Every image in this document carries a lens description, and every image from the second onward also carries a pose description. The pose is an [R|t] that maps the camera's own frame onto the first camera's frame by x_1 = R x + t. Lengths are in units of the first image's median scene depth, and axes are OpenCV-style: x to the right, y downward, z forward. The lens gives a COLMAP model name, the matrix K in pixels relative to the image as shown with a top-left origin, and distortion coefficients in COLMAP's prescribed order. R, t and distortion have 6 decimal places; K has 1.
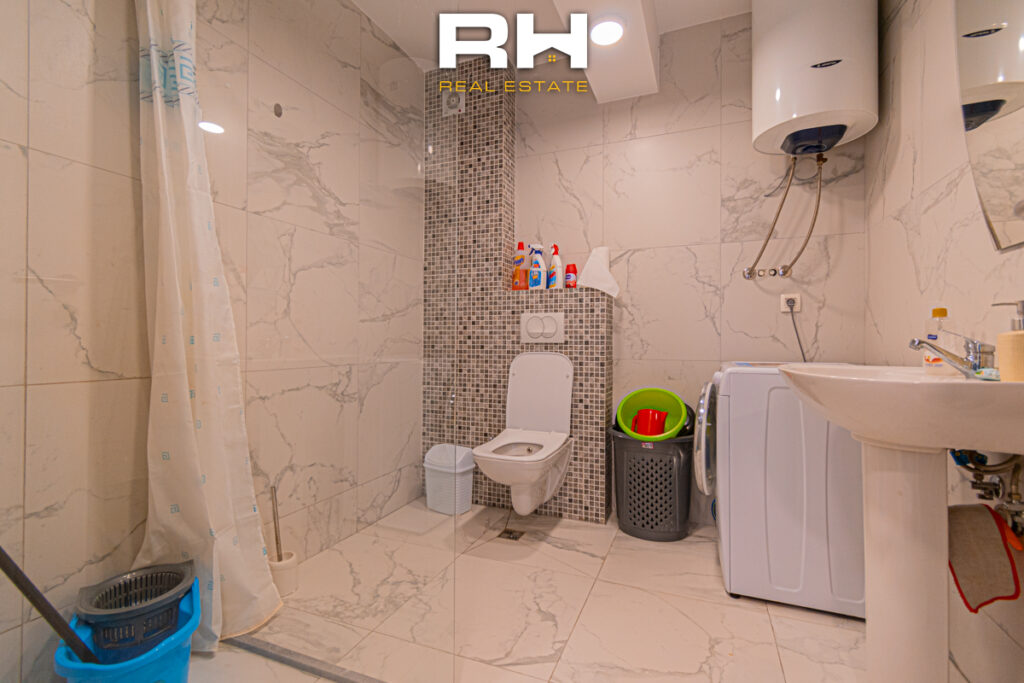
lens RADIAL K [[457.7, 0, 514.4], [0, 457.7, 340.9], [0, 0, 1]] dist [0.003453, -0.001688]
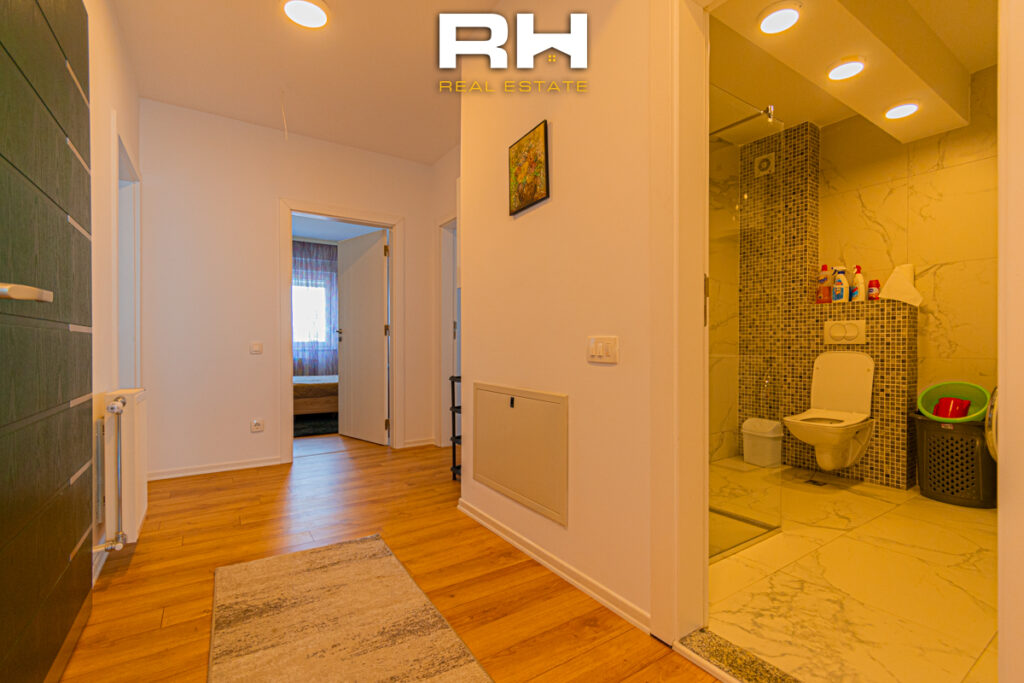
lens RADIAL K [[457.7, 0, 515.1], [0, 457.7, 347.8], [0, 0, 1]] dist [0.003453, -0.001688]
pose [[0.832843, -0.000172, -0.553509, 0.003032], [0.004441, 0.999970, 0.006372, 0.002613], [0.553491, -0.007765, 0.832819, -0.572637]]
